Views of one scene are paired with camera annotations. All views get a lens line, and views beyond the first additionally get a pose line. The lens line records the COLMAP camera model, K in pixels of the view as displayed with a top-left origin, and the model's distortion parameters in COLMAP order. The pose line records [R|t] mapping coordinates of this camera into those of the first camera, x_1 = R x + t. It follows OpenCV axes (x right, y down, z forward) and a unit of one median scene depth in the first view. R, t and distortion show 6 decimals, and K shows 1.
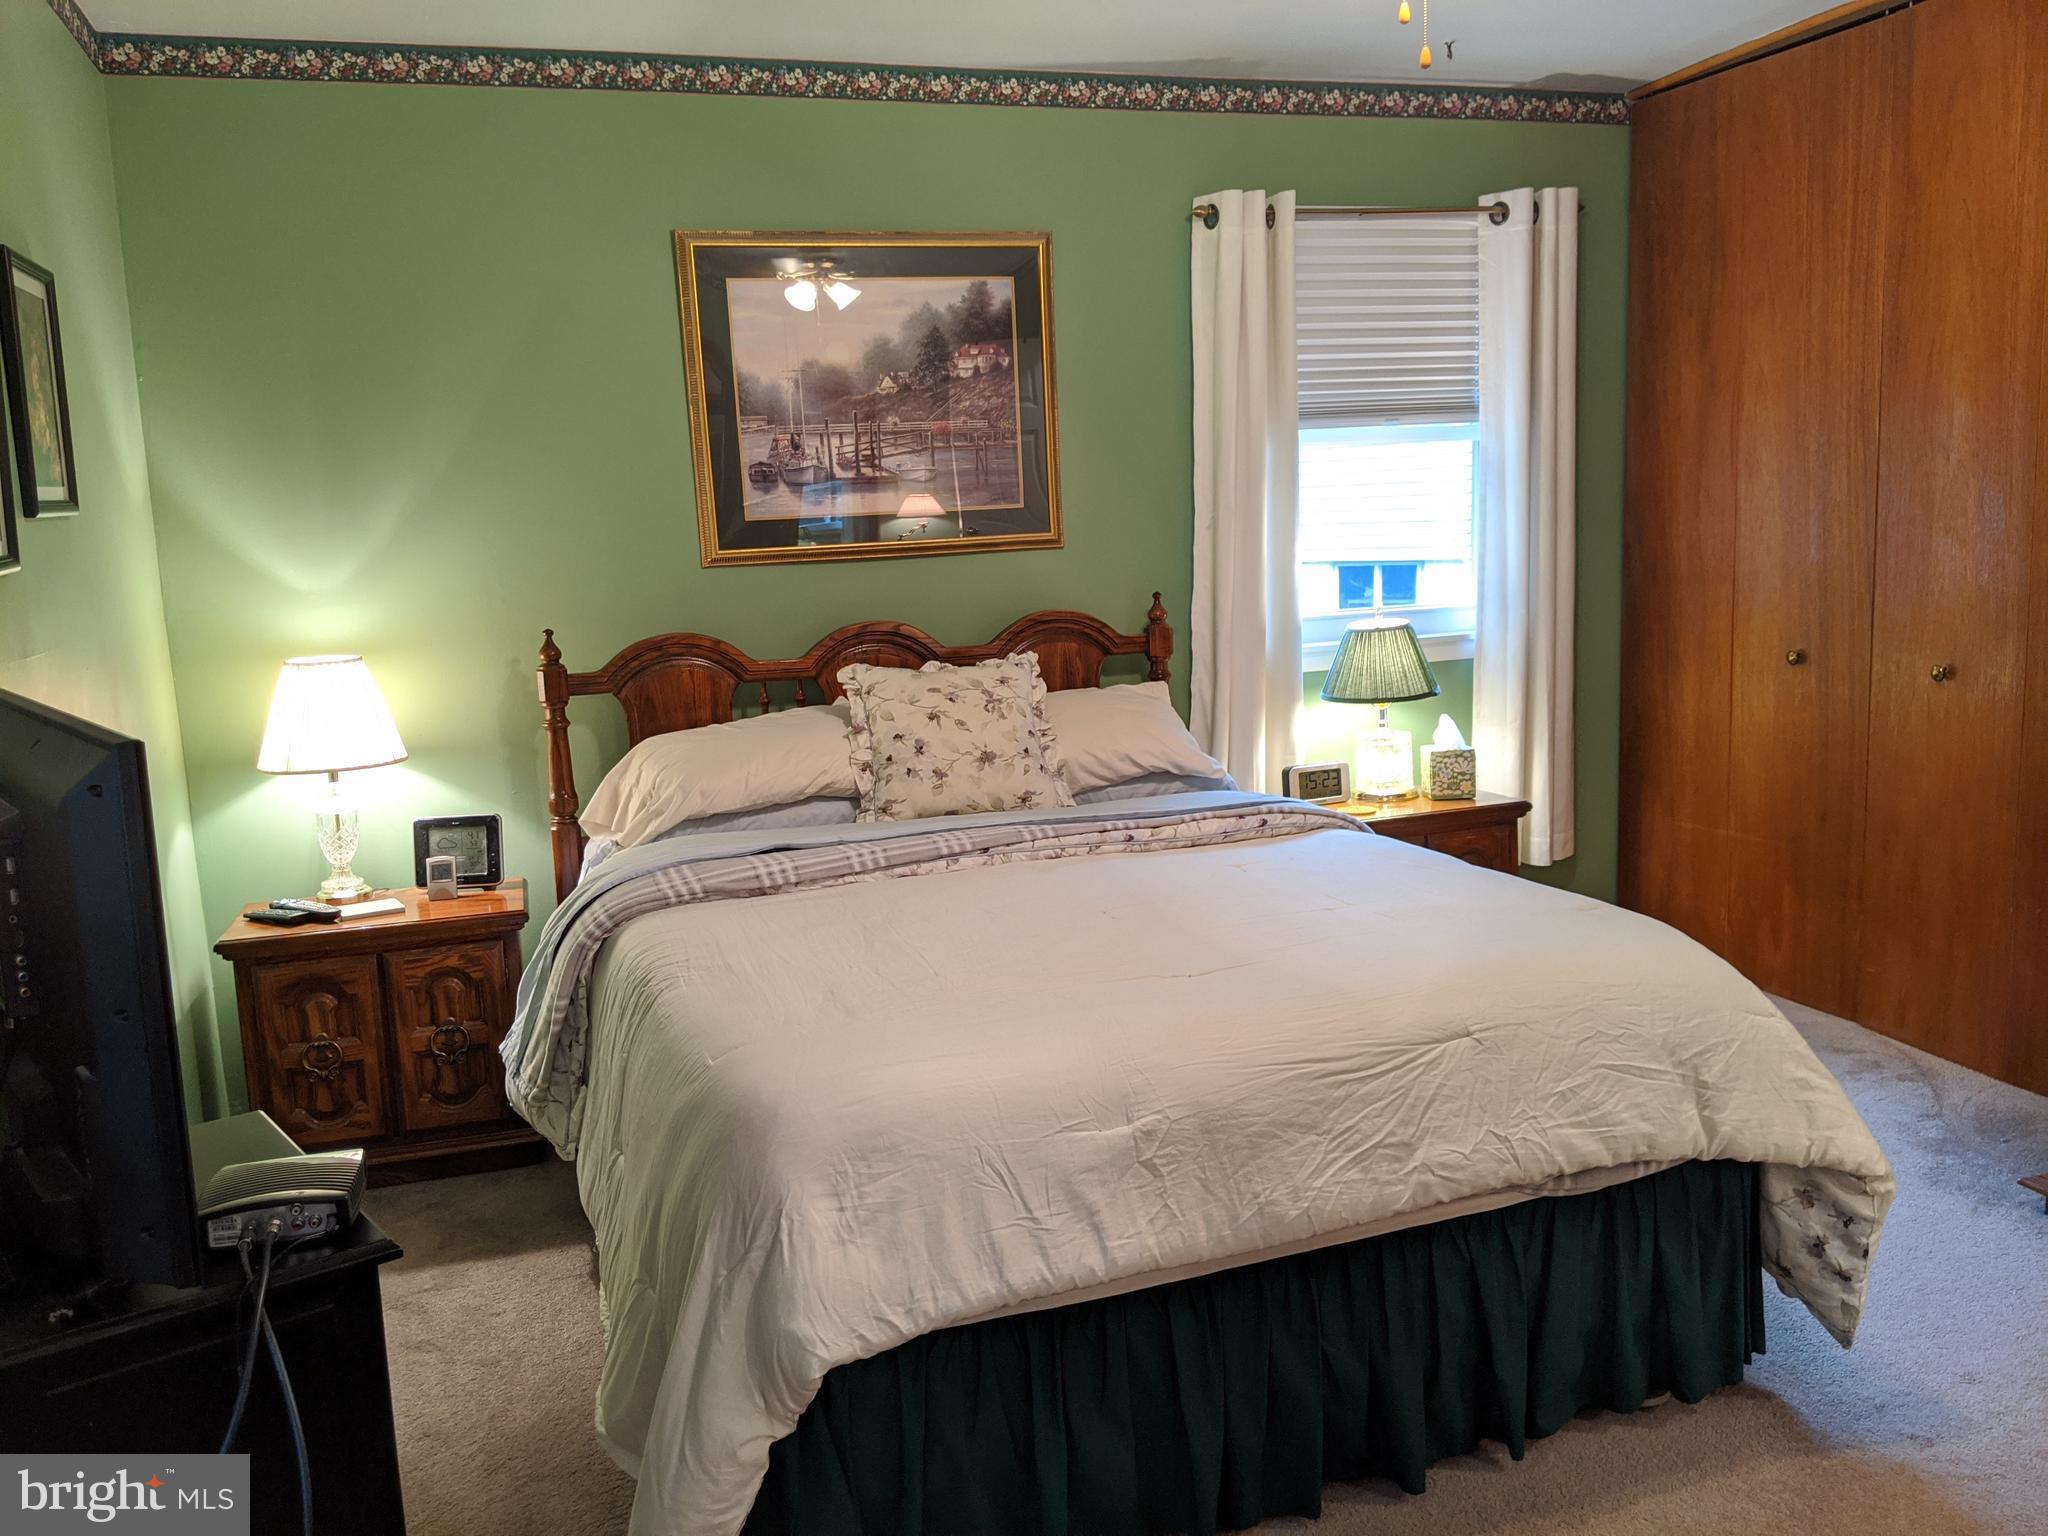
lens RADIAL K [[1650.0, 0, 1018.3], [0, 1650.0, 774.9], [0, 0, 1]] dist [0.130916, -0.268376]
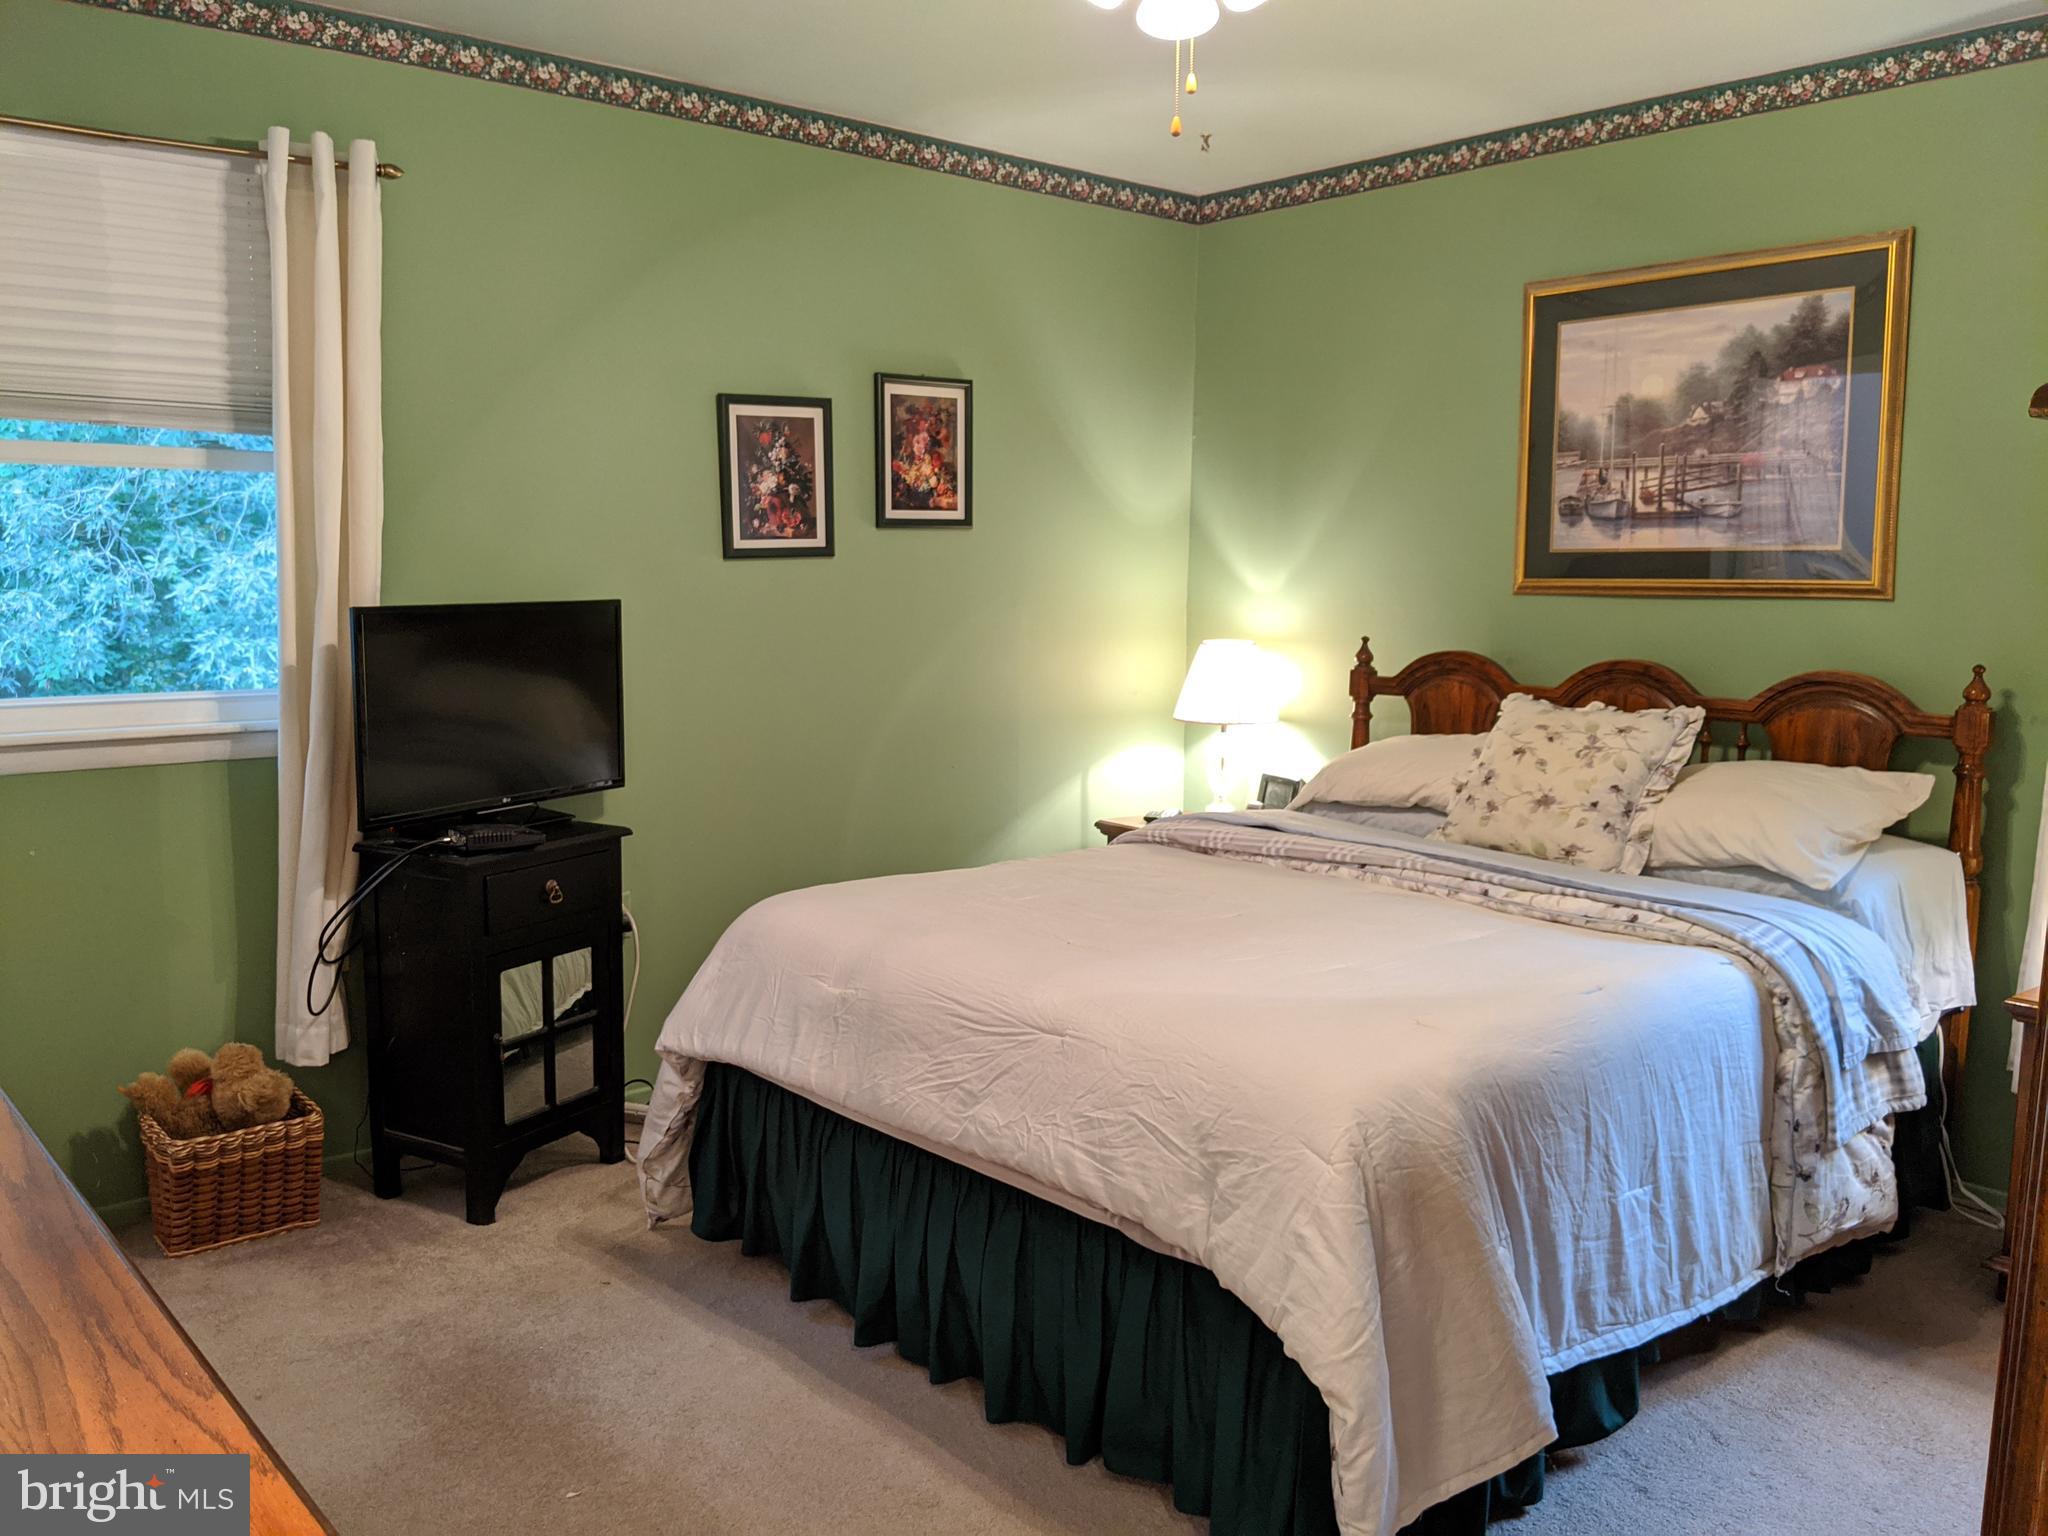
lens RADIAL K [[1650.0, 0, 1018.3], [0, 1650.0, 774.9], [0, 0, 1]] dist [0.130916, -0.268376]
pose [[0.369187, 0.165381, -0.914522, 0.695854], [-0.174517, 0.978871, 0.106566, -0.069719], [0.912822, 0.120257, 0.390248, 0.303330]]
